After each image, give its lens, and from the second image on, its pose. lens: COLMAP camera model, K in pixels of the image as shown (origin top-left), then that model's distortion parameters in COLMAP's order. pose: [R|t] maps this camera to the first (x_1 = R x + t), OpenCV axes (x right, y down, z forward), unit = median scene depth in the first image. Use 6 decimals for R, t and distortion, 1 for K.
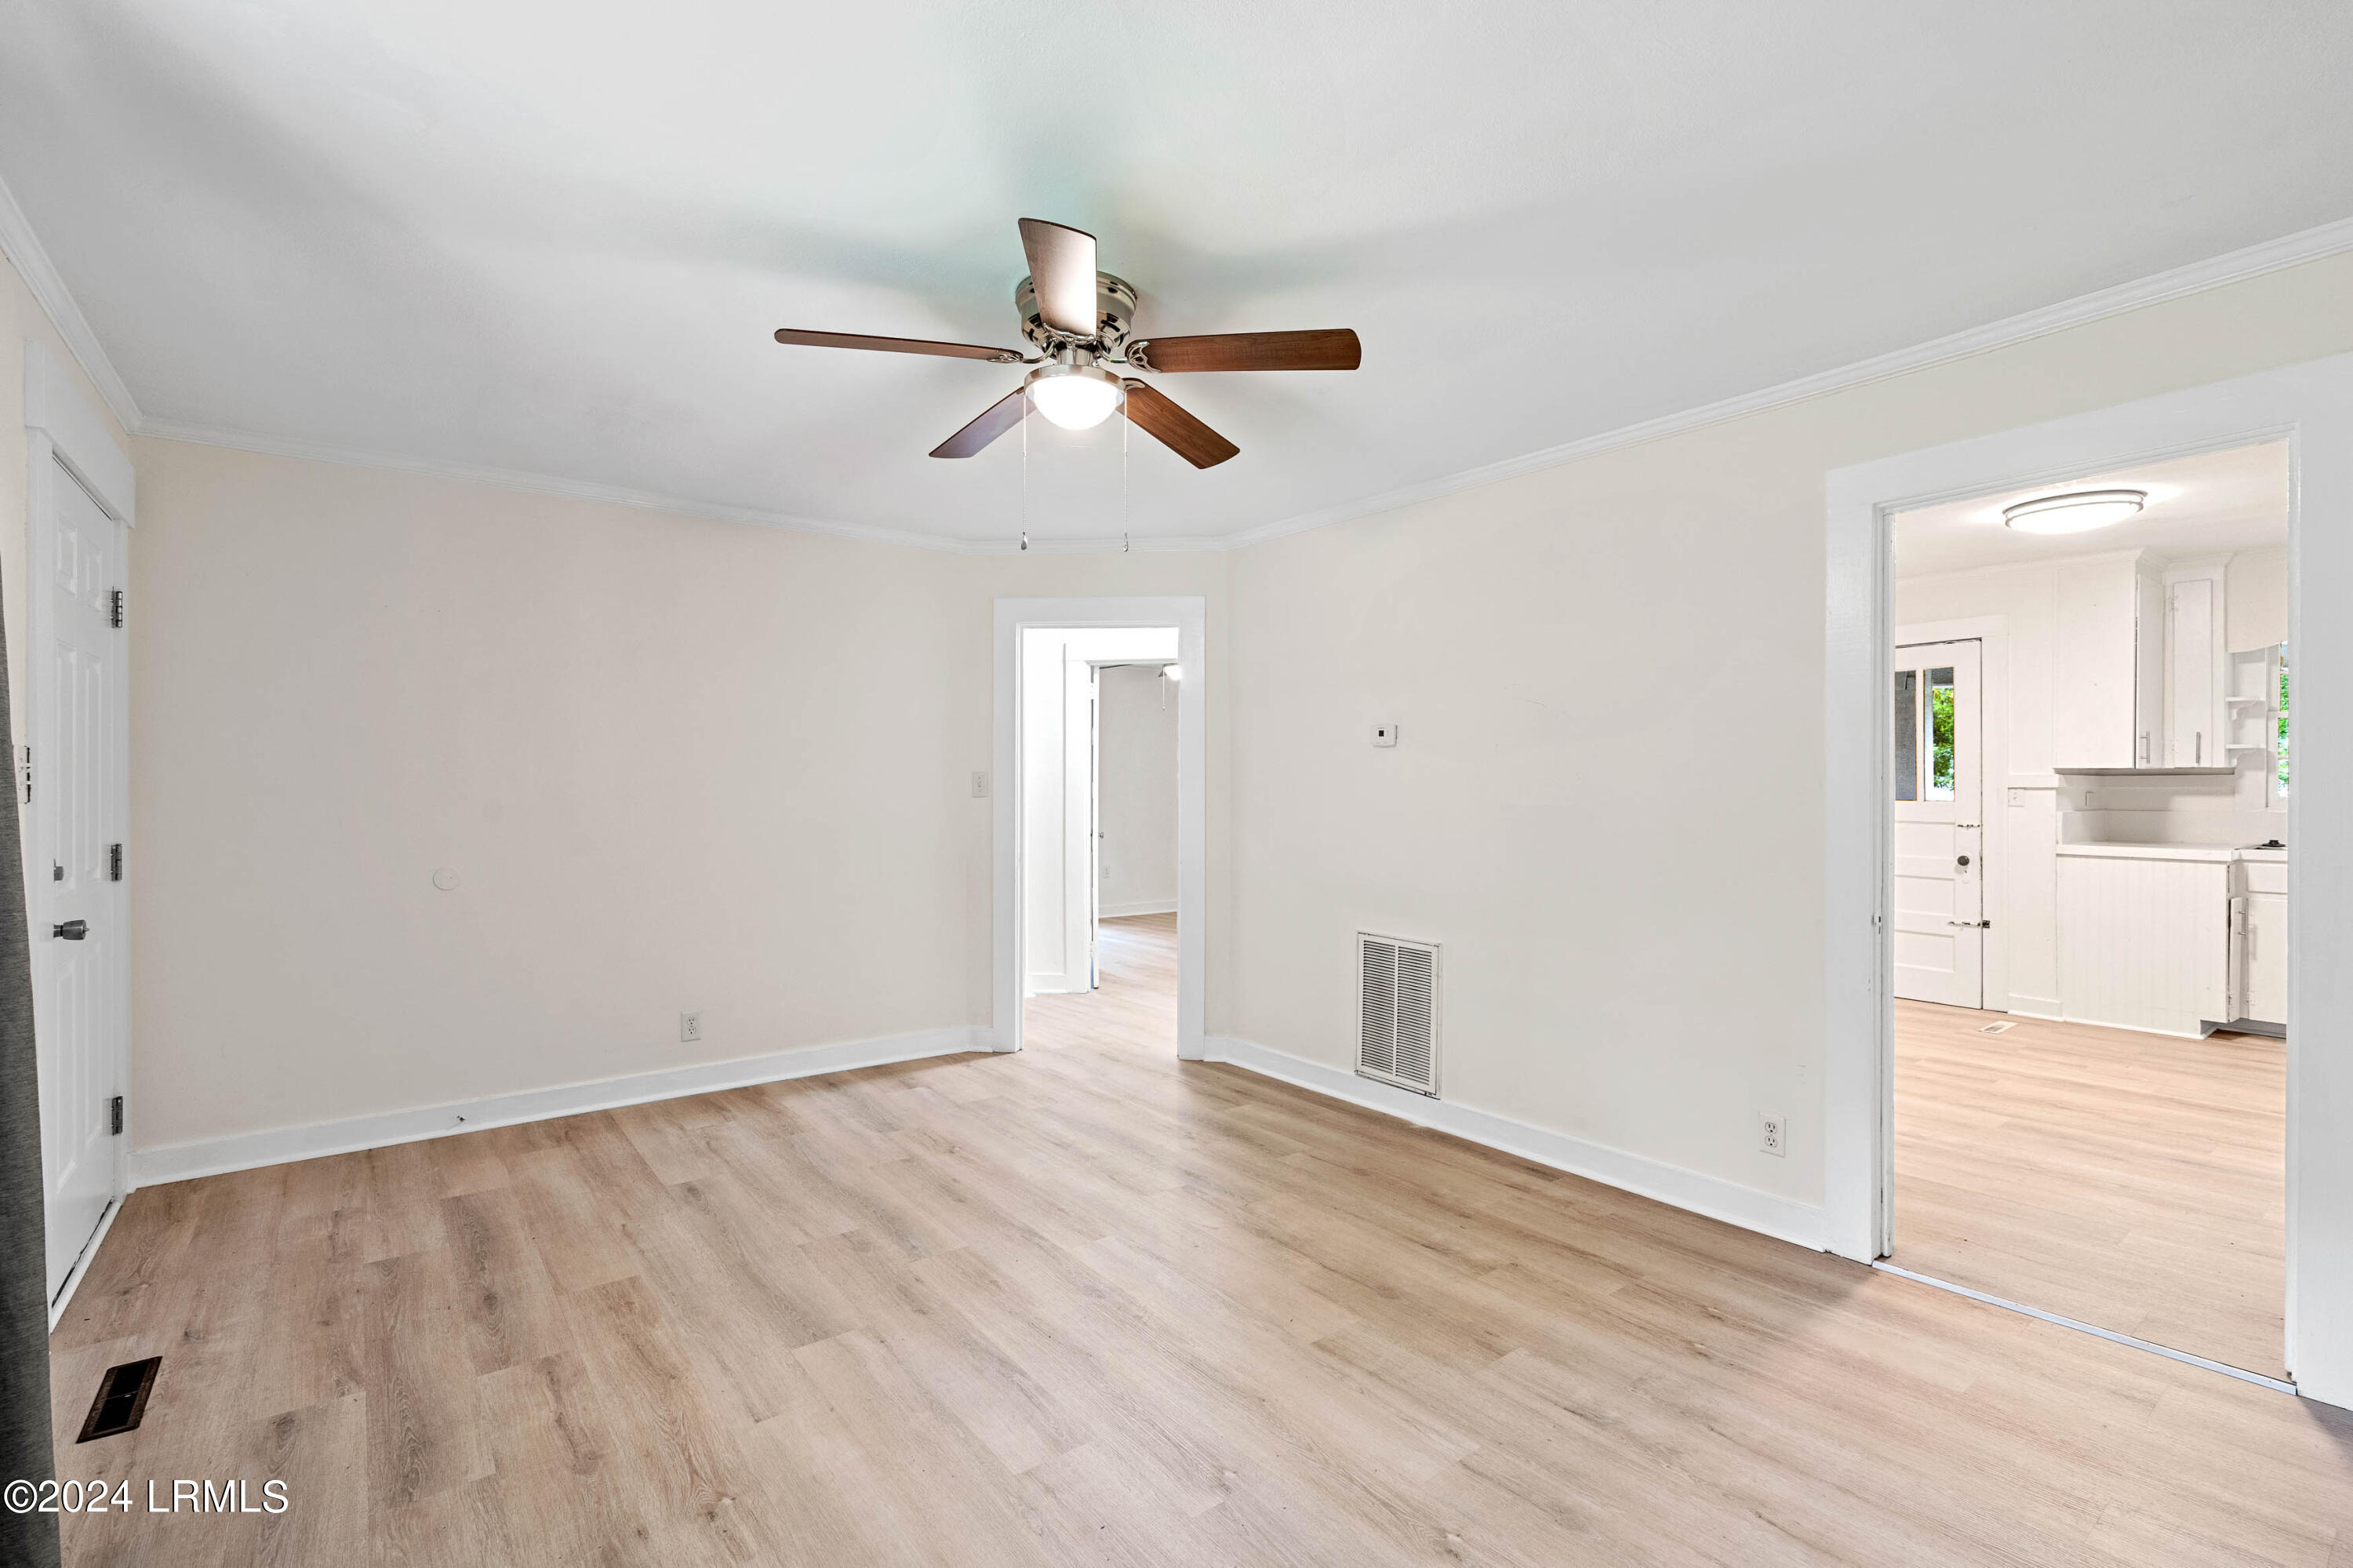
lens RADIAL K [[1053.5, 0, 1176.5], [0, 1053.5, 784.0], [0, 0, 1]] dist [-0.003304, 0.001529]
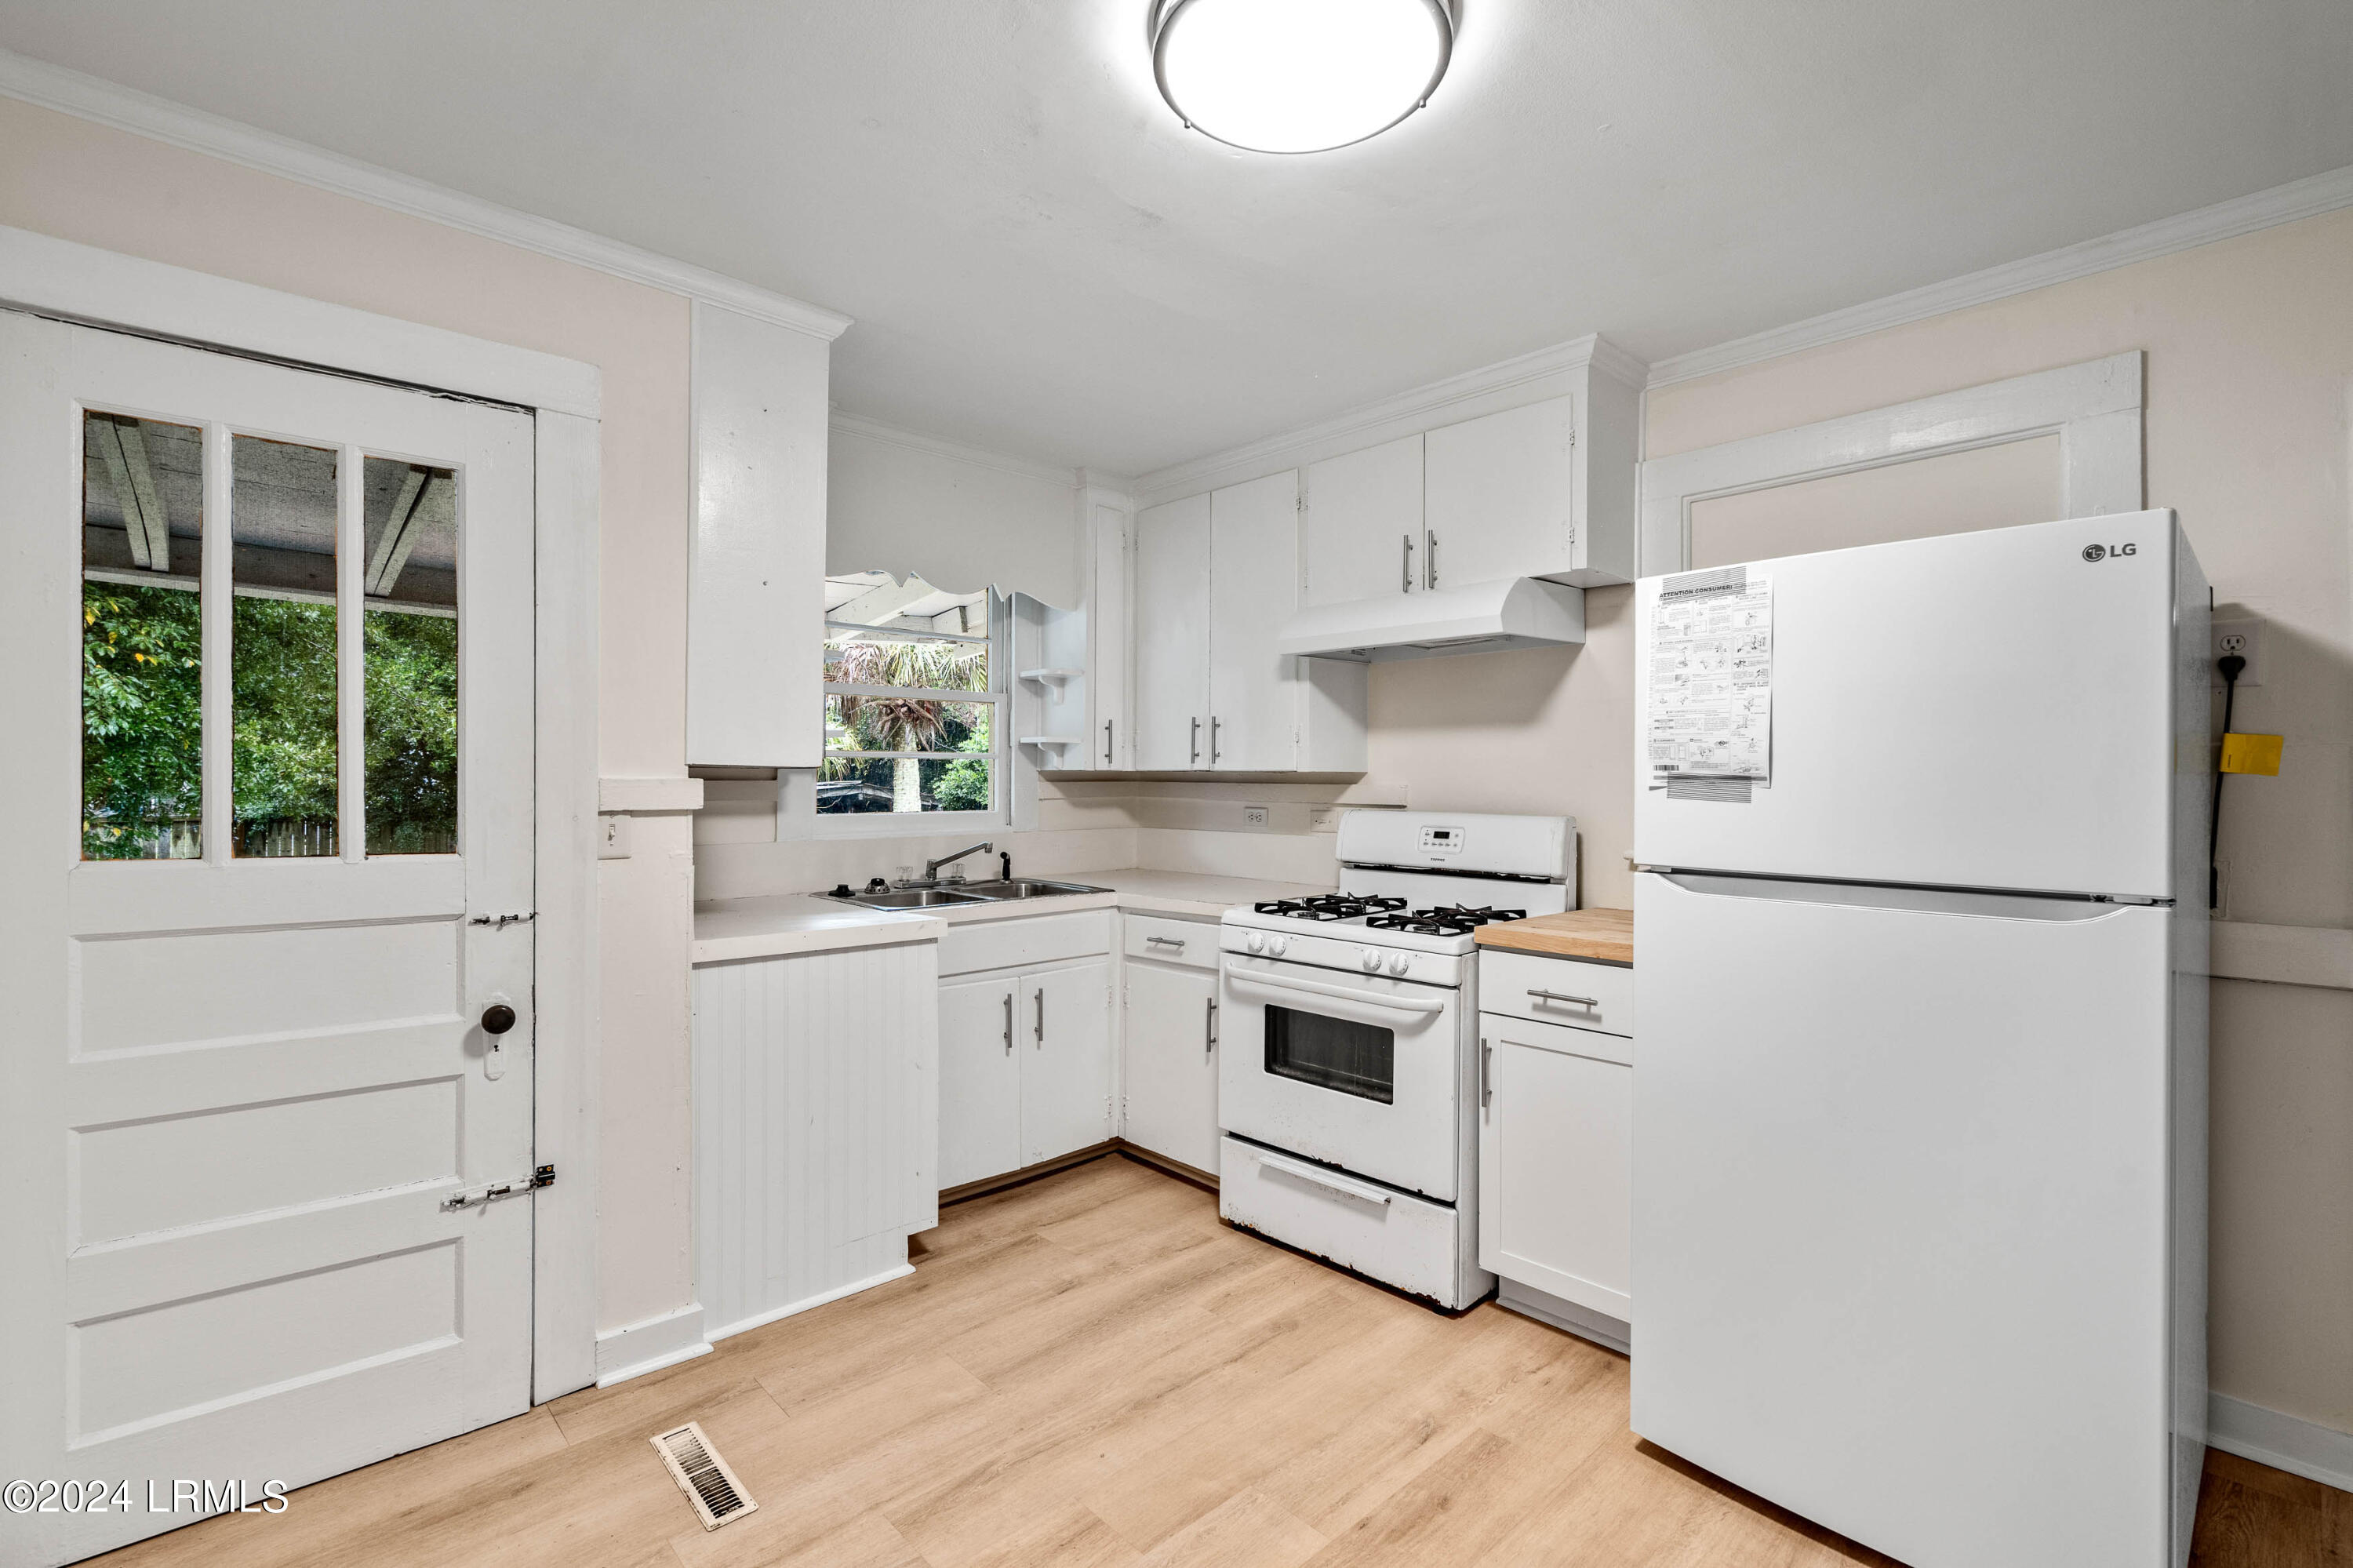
lens RADIAL K [[1053.5, 0, 1176.5], [0, 1053.5, 784.0], [0, 0, 1]] dist [-0.003304, 0.001529]
pose [[-0.092795, -0.000759, 0.995685, 0.392589], [-0.005589, 0.999984, 0.000242, -0.008102], [-0.995670, -0.005543, -0.092798, 0.846021]]
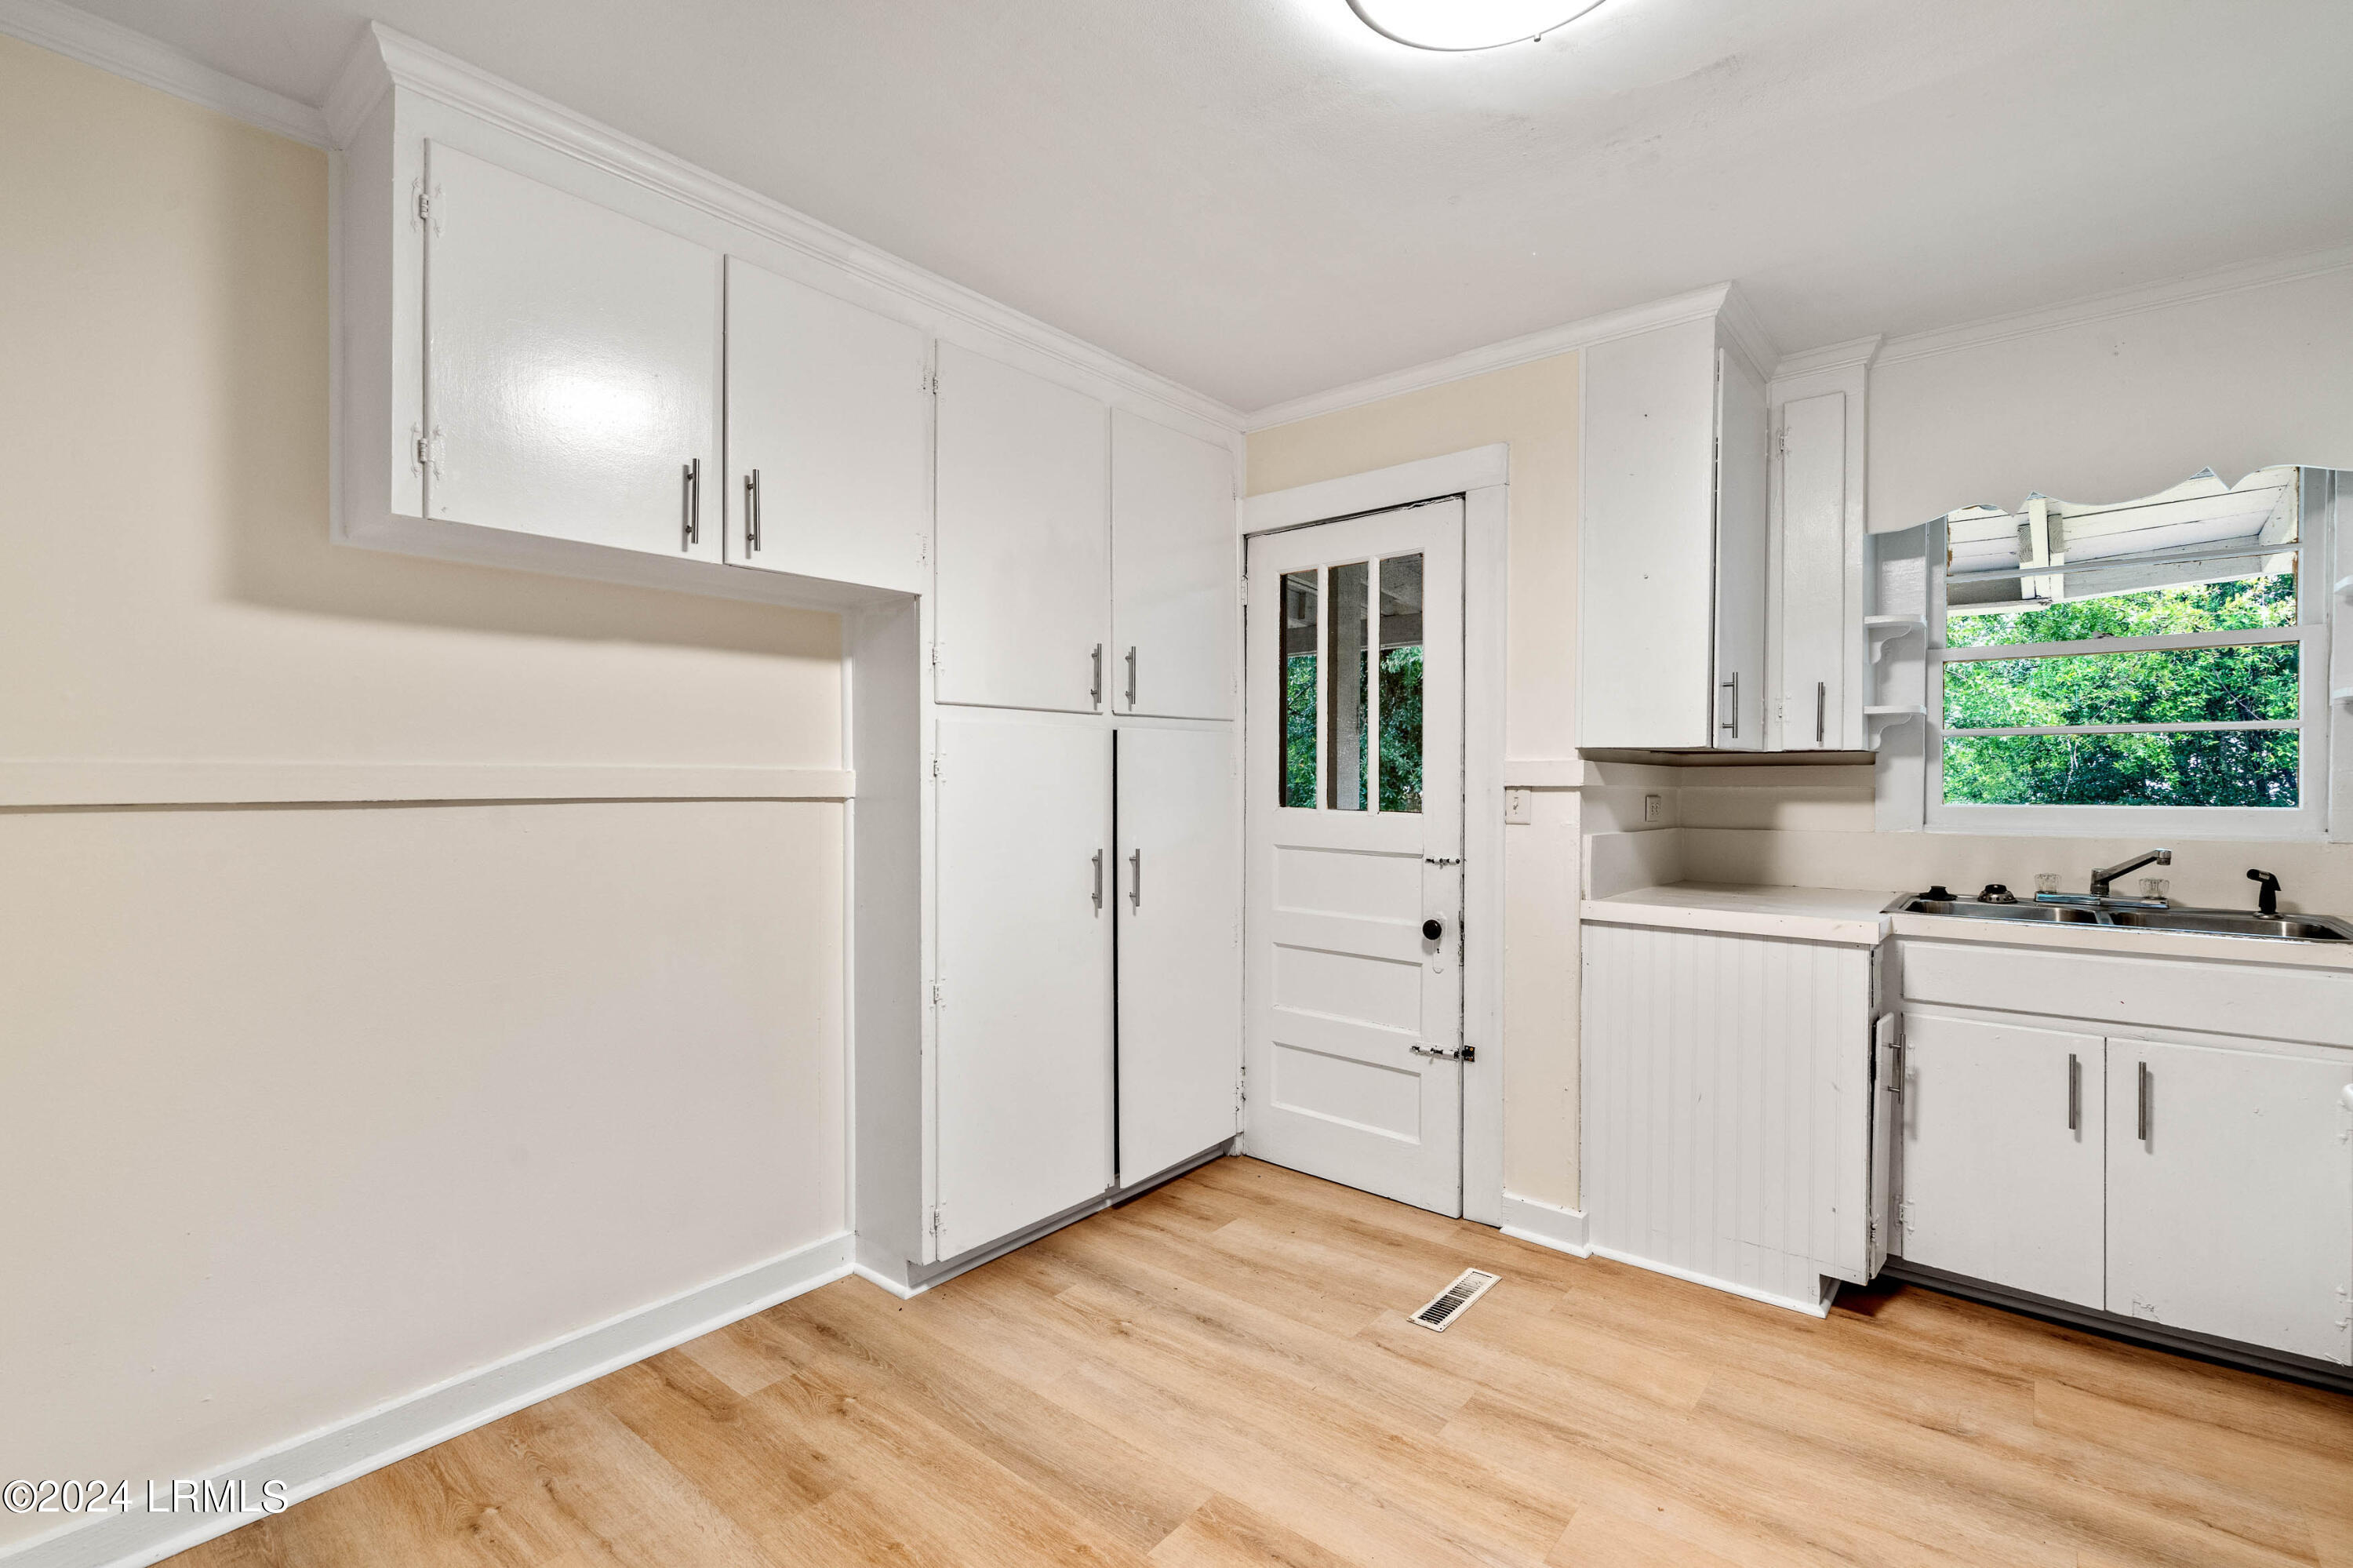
lens RADIAL K [[1053.5, 0, 1176.5], [0, 1053.5, 784.0], [0, 0, 1]] dist [-0.003304, 0.001529]
pose [[0.974555, 0.004998, 0.224094, 0.538560], [-0.005638, 0.999982, 0.002217, 0.002183], [-0.224078, -0.003424, 0.974565, 0.557478]]
